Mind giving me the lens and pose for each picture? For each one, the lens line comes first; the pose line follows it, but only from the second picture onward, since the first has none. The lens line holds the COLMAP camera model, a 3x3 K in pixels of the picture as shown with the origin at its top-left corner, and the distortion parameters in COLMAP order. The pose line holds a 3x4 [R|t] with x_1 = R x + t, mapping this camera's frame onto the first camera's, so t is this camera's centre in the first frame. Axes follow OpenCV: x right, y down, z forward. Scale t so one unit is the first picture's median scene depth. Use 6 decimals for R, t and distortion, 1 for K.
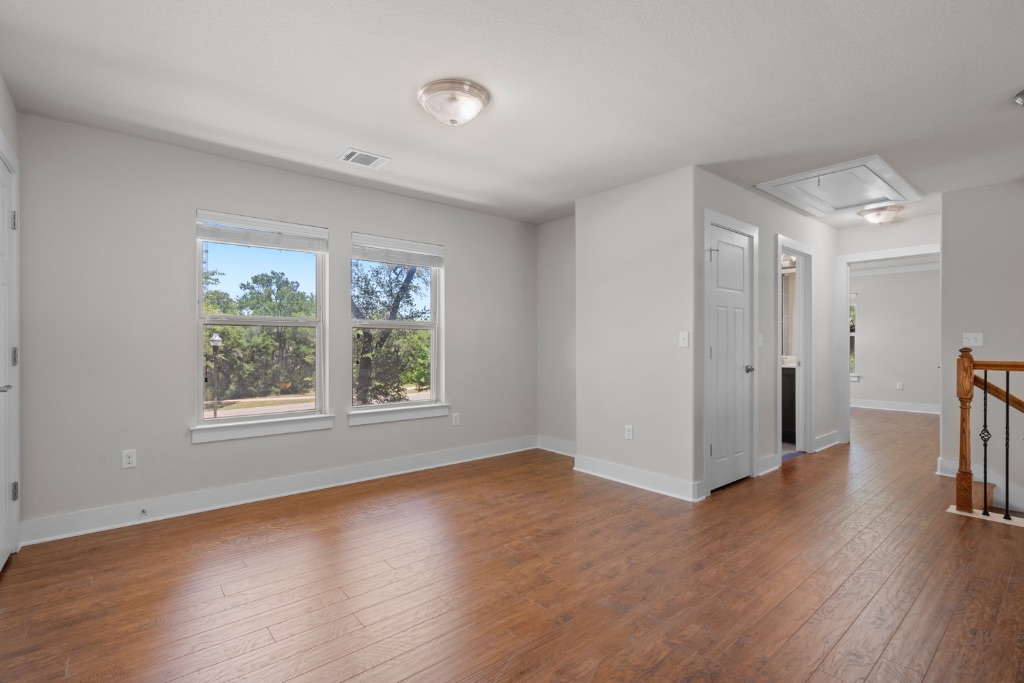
lens RADIAL K [[468.3, 0, 513.8], [0, 468.3, 351.5], [0, 0, 1]] dist [-0.004502, 0.003323]
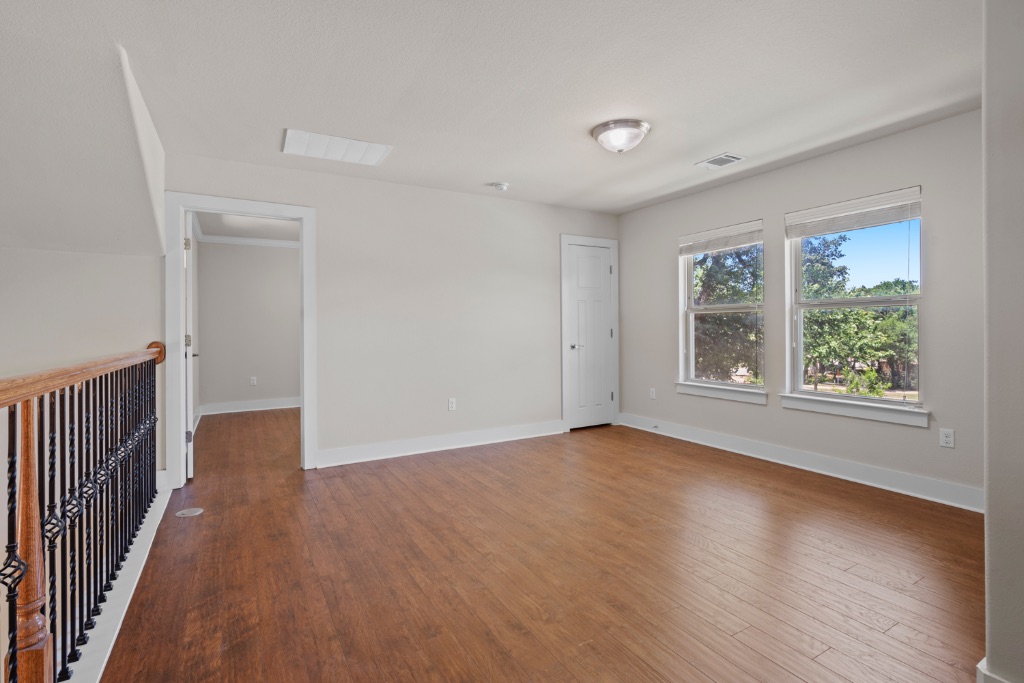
lens RADIAL K [[468.3, 0, 496.1], [0, 468.3, 325.4], [0, 0, 1]] dist [-0.004502, 0.003323]
pose [[-0.177564, -0.002606, -0.984106, 0.893383], [-0.005091, 0.999986, -0.001730, -0.012790], [0.984096, 0.004703, -0.177575, 0.682524]]
